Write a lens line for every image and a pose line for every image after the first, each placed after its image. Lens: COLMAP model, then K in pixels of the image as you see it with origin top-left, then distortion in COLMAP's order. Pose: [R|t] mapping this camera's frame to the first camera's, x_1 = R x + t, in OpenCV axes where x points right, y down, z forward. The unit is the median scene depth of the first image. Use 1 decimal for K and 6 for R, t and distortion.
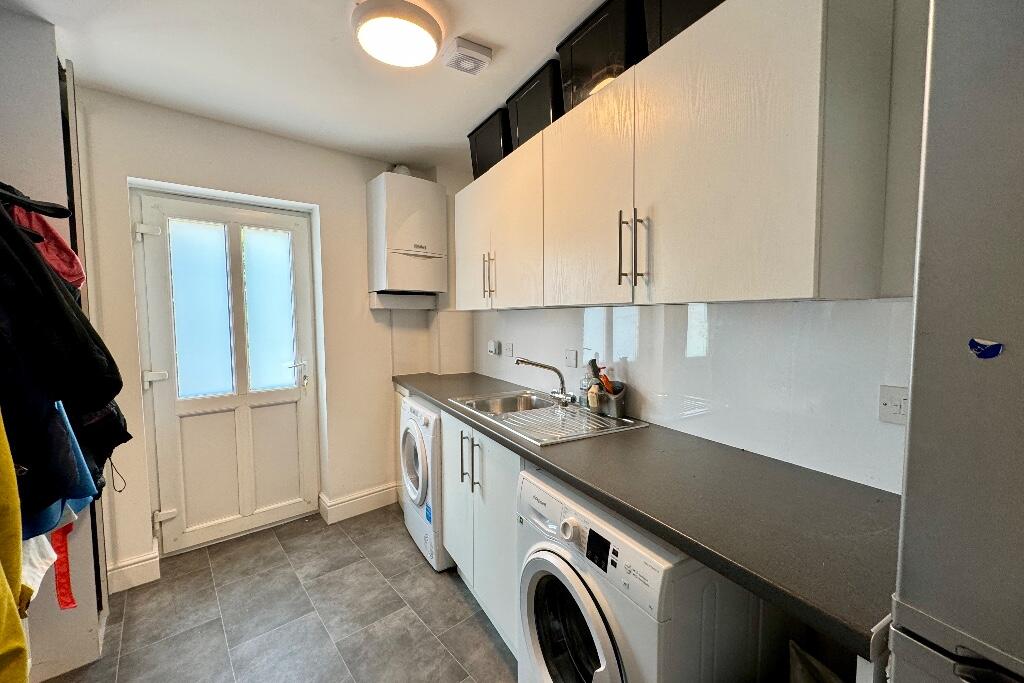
lens RADIAL K [[408.3, 0, 511.2], [0, 408.3, 341.3], [0, 0, 1]] dist [-0.001863, 0.000512]
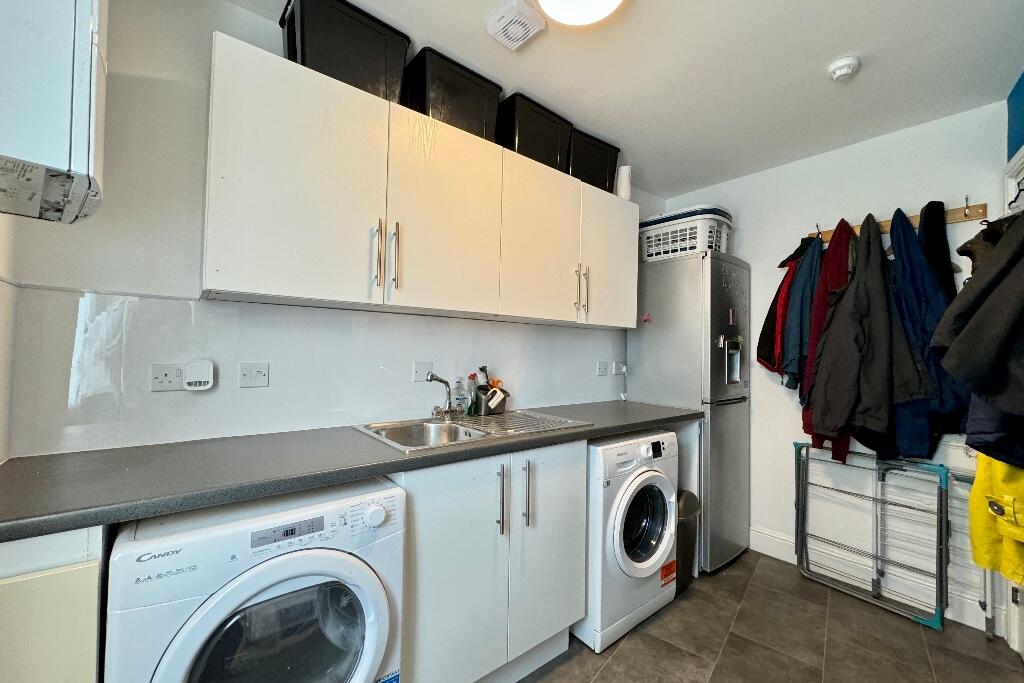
lens RADIAL K [[408.3, 0, 511.2], [0, 408.3, 341.3], [0, 0, 1]] dist [-0.001863, 0.000512]
pose [[-0.159629, -0.003858, 0.987170, -1.286935], [0.033529, 0.999394, 0.009328, -0.046102], [-0.986608, 0.034588, -0.159403, 1.572237]]
